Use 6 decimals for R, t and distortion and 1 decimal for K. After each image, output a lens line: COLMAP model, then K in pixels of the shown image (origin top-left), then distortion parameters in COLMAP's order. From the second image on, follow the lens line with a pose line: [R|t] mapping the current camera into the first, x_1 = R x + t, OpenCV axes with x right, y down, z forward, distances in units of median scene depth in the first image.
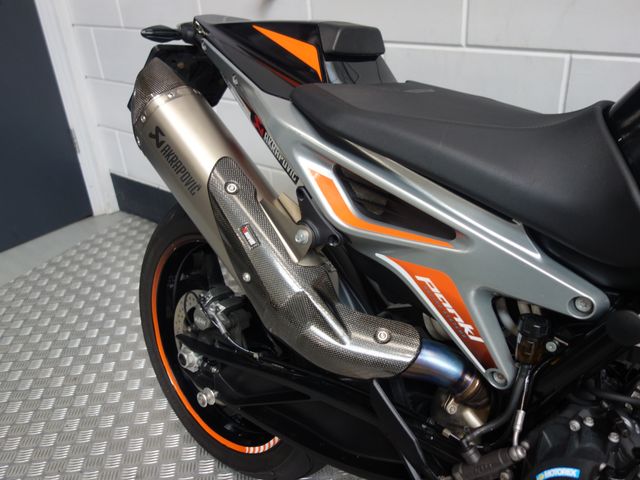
lens RADIAL K [[558.6, 0, 318.7], [0, 558.6, 236.8], [0, 0, 1]] dist [0.005749, 0.010069]
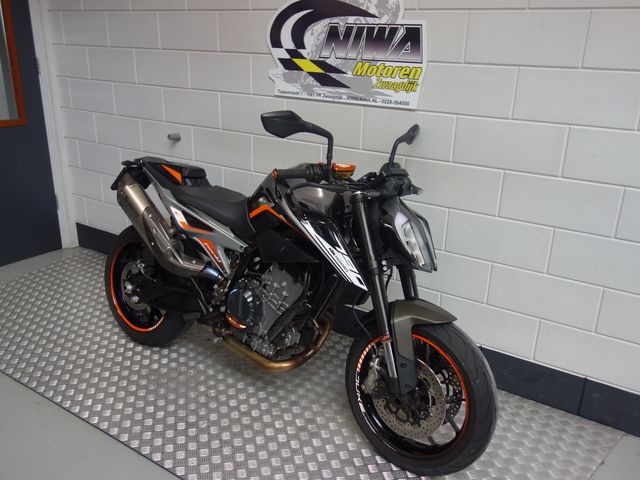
lens RADIAL K [[558.6, 0, 318.2], [0, 558.6, 241.0], [0, 0, 1]] dist [0.005749, 0.010069]
pose [[0.990637, 0.047676, 0.127930, 0.394416], [-0.029868, 0.990028, -0.137664, 0.463688], [-0.133217, 0.132554, 0.982183, -2.238655]]
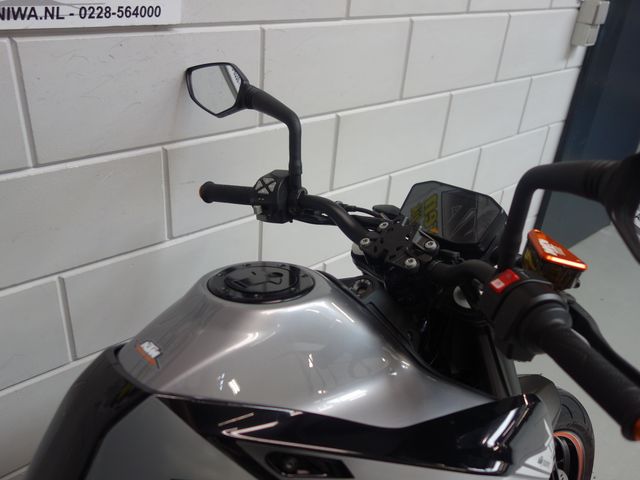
lens RADIAL K [[558.6, 0, 321.5], [0, 558.6, 243.5], [0, 0, 1]] dist [0.005749, 0.010069]
pose [[0.141016, -0.420524, 0.896256, 0.055132], [0.376294, 0.860125, 0.344365, -0.604904], [-0.915706, 0.288694, 0.279532, 0.175970]]
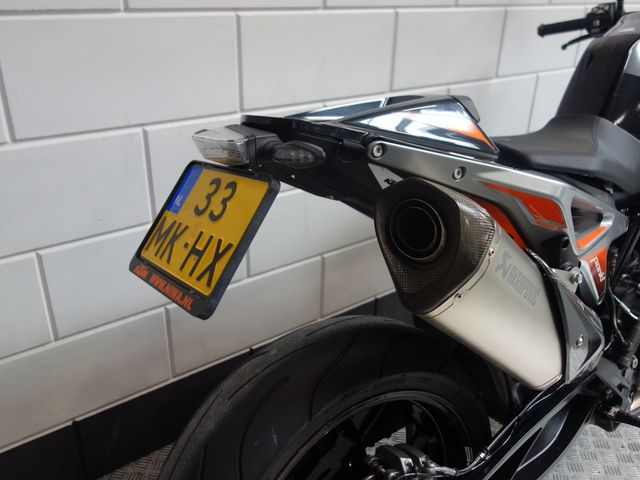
lens RADIAL K [[558.6, 0, 318.8], [0, 558.6, 241.4], [0, 0, 1]] dist [0.005749, 0.010069]
pose [[0.223183, -0.356527, 0.907236, -1.060860], [0.414465, 0.877099, 0.242724, -0.518385], [-0.882274, 0.321846, 0.343522, 1.005822]]
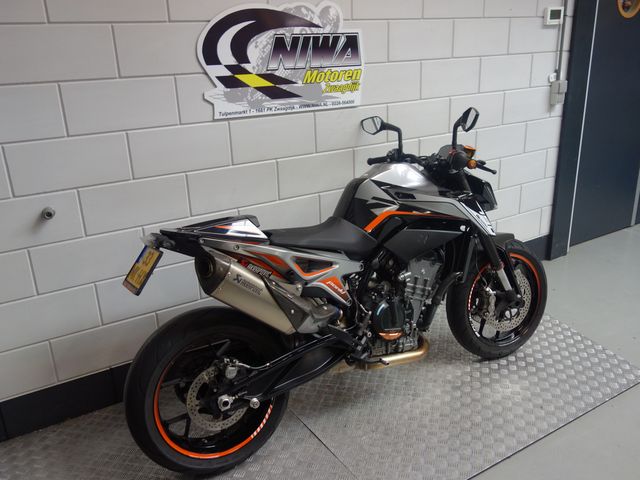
lens RADIAL K [[558.6, 0, 318.6], [0, 558.6, 239.4], [0, 0, 1]] dist [0.005749, 0.010069]
pose [[0.325945, -0.262405, 0.908242, -2.300649], [0.450099, 0.887911, 0.095002, -0.405191], [-0.831367, 0.377833, 0.407519, -0.265211]]
